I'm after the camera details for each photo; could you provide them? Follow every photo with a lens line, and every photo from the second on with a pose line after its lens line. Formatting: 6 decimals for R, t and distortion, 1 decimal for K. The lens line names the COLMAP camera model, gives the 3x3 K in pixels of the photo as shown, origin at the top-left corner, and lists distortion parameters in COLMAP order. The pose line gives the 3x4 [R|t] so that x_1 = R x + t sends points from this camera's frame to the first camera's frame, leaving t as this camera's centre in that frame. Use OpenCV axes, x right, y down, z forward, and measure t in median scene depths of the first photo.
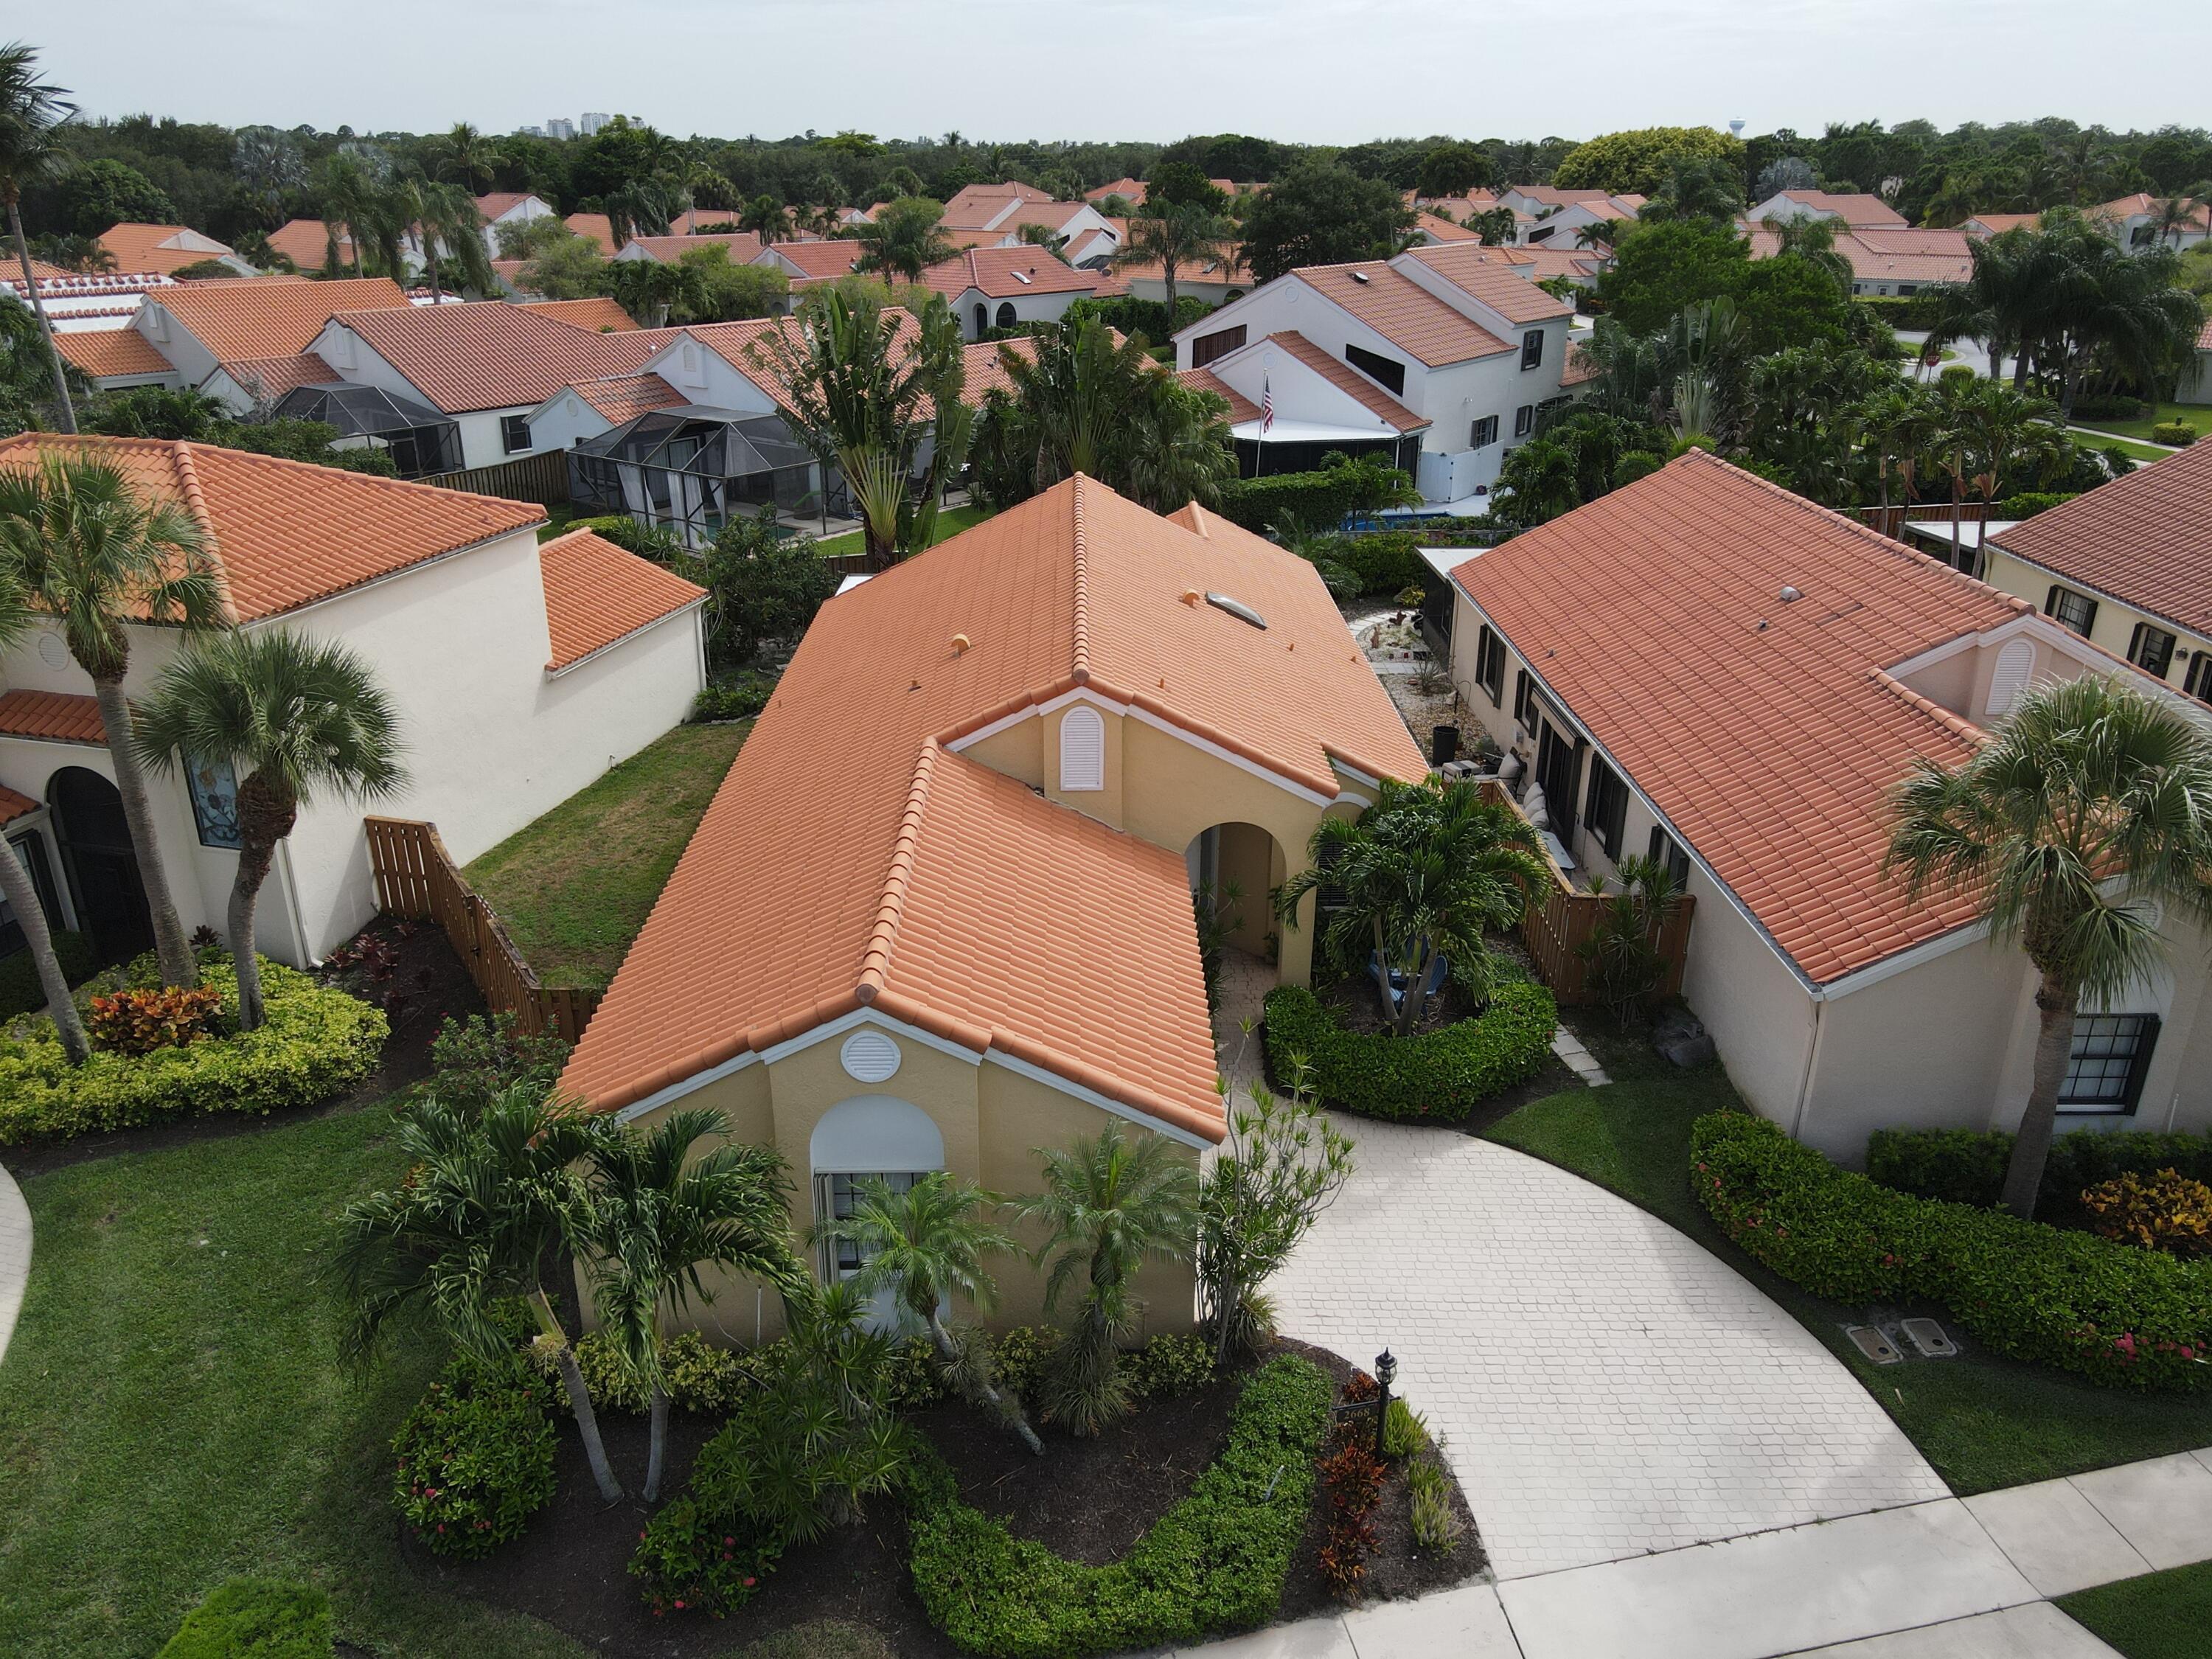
lens RADIAL K [[1638.2, 0, 1106.0], [0, 1638.2, 829.5], [0, 0, 1]] dist [0.009529, 0.017748]
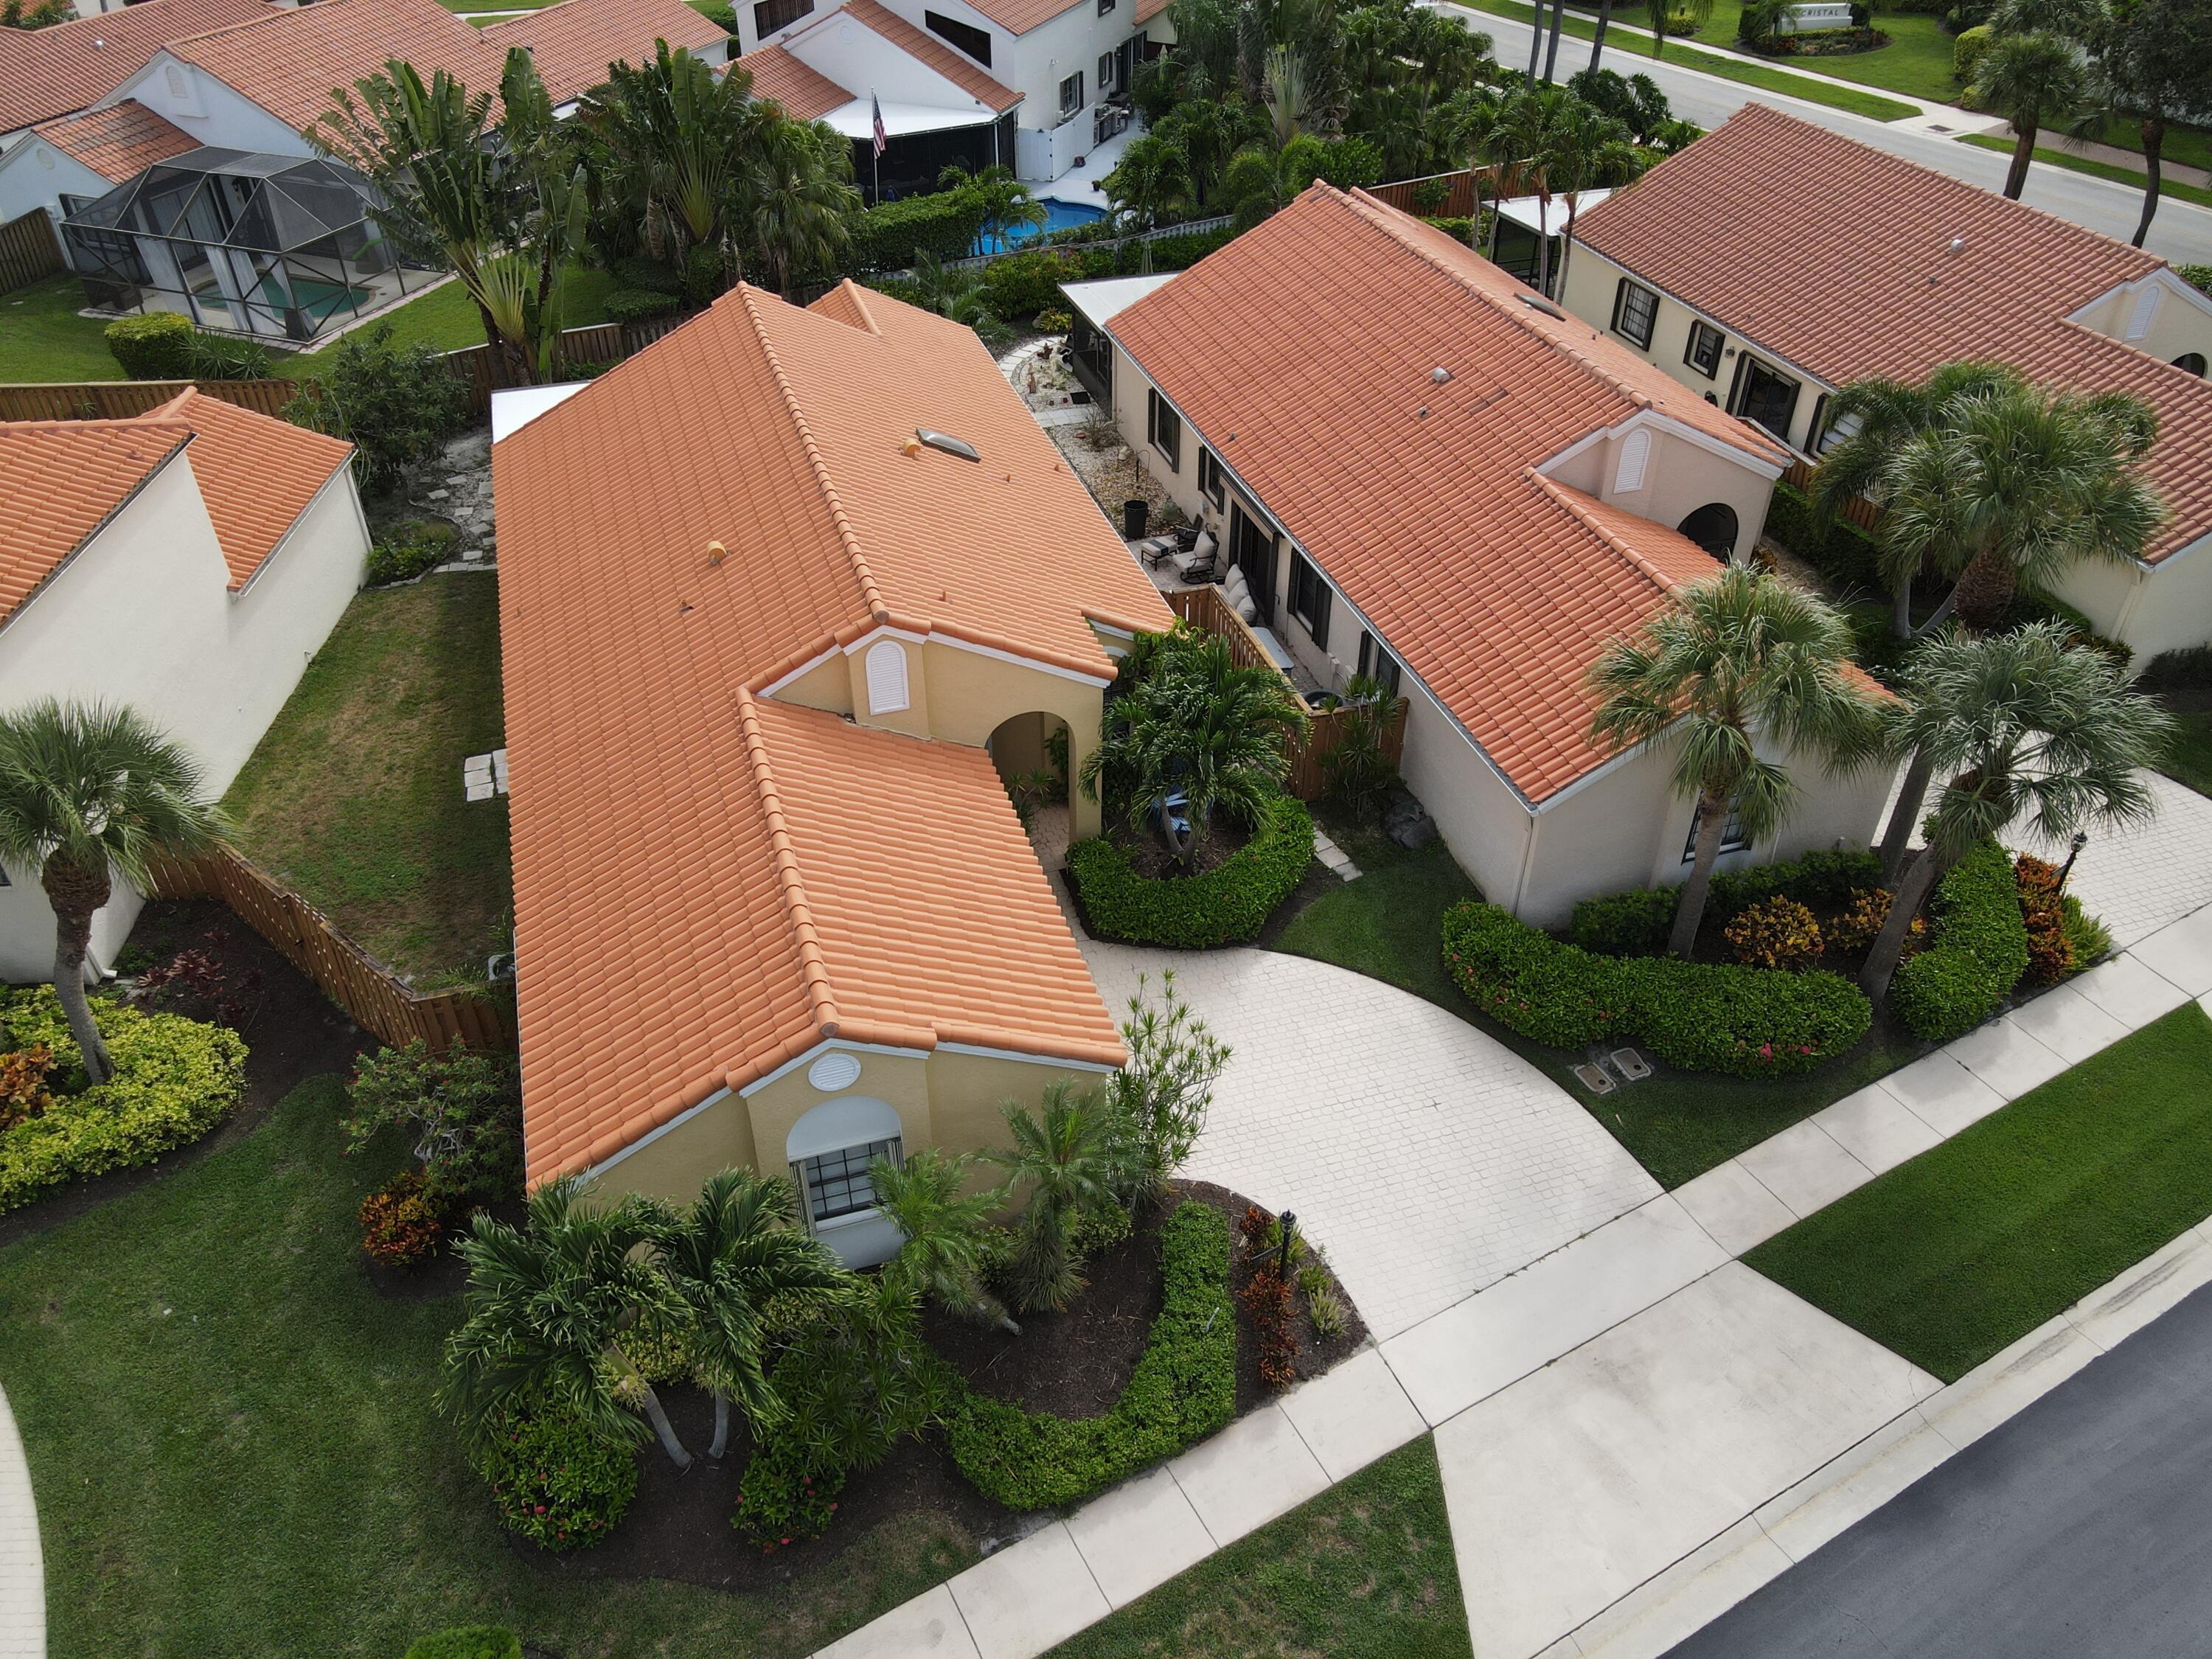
lens RADIAL K [[1638.2, 0, 1106.0], [0, 1638.2, 829.5], [0, 0, 1]] dist [0.009529, 0.017748]
pose [[0.956820, -0.180441, 0.227894, -0.139369], [0.115672, 0.955611, 0.270977, -0.227024], [-0.266673, -0.232915, 0.935220, -0.062608]]
